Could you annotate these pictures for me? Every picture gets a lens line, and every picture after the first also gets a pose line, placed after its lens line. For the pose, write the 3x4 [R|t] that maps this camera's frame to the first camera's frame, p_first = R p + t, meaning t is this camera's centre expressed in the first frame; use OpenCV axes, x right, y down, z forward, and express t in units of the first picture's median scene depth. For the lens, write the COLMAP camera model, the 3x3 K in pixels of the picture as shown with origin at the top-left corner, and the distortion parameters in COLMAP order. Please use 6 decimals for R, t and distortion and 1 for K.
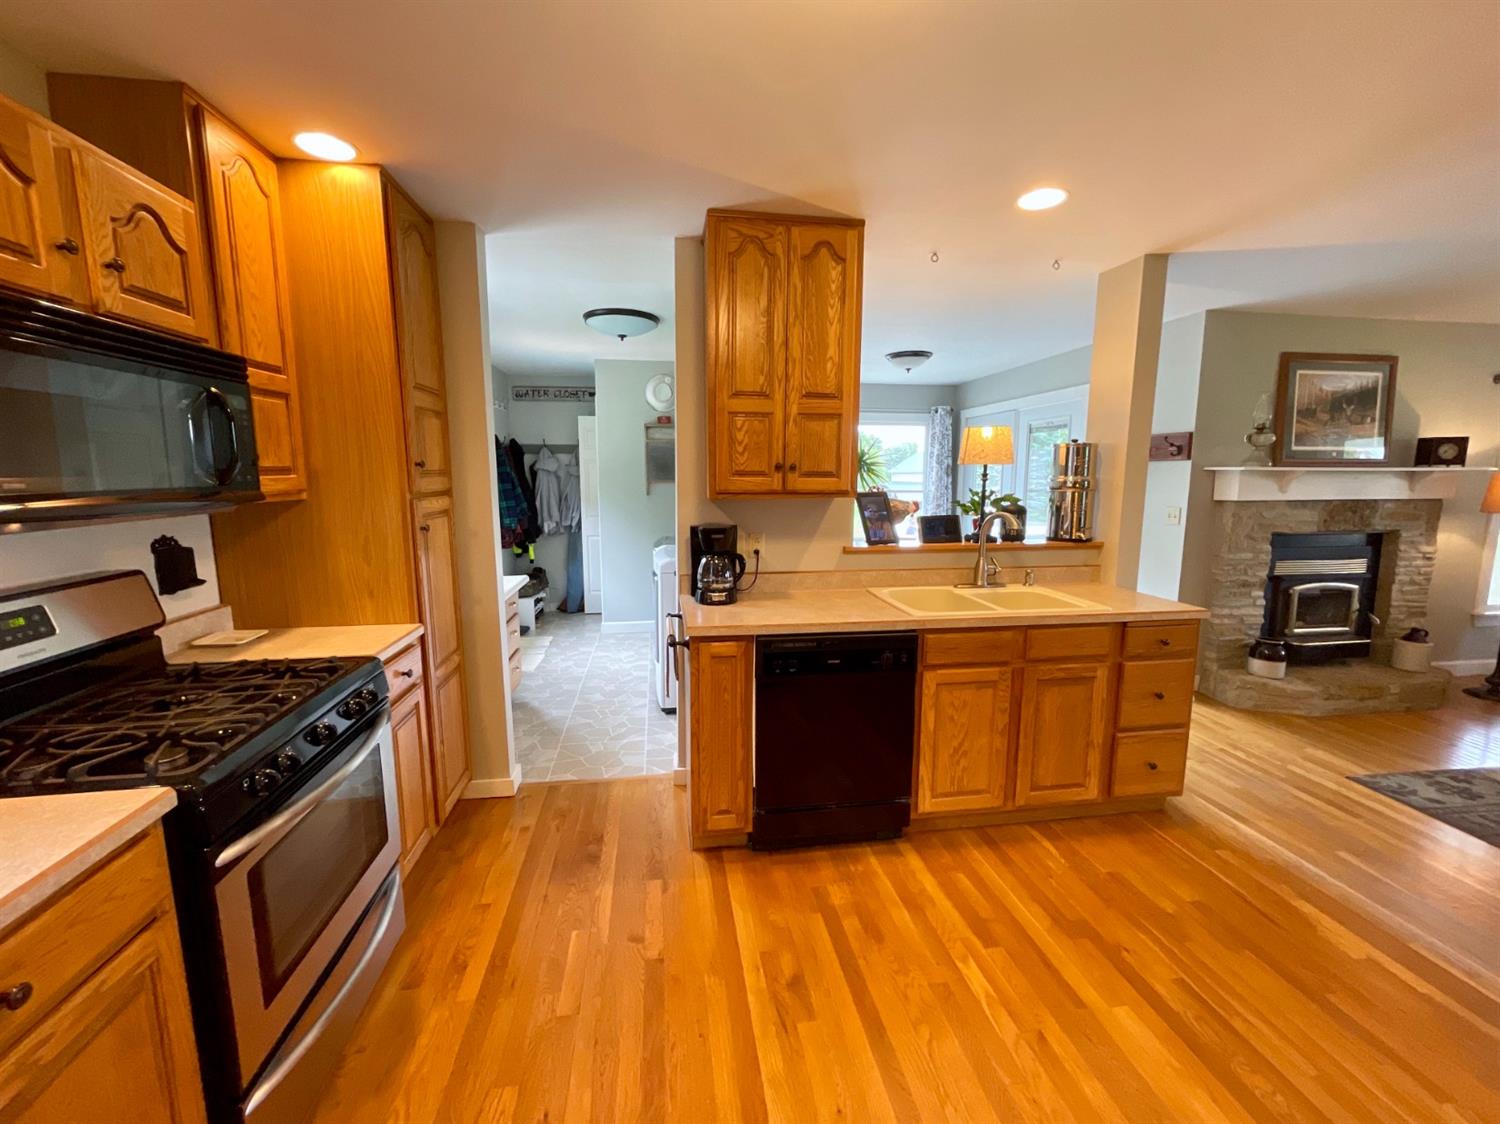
lens RADIAL K [[611.2, 0, 744.4], [0, 611.2, 560.1], [0, 0, 1]] dist [-0.001657, -0.000406]
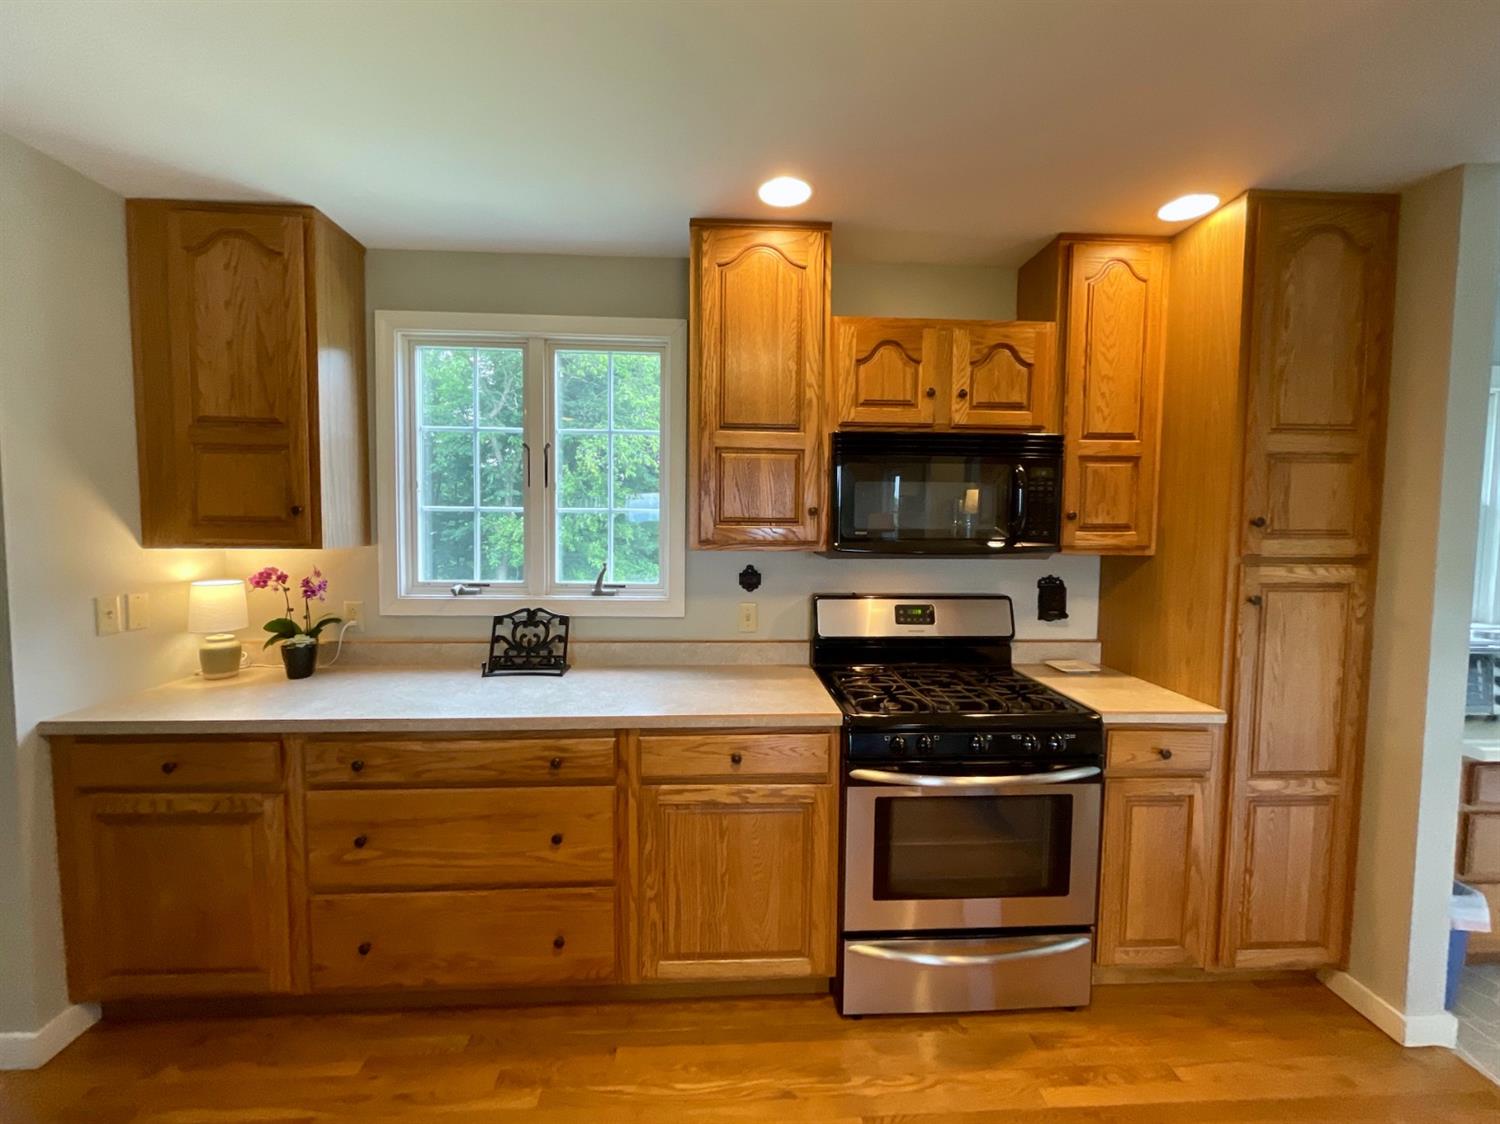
lens RADIAL K [[611.2, 0, 744.4], [0, 611.2, 560.1], [0, 0, 1]] dist [-0.001657, -0.000406]
pose [[-0.088054, 0.067326, -0.993838, 0.415952], [-0.154488, 0.984718, 0.080396, -0.078740], [0.984063, 0.160616, -0.076308, 0.463305]]
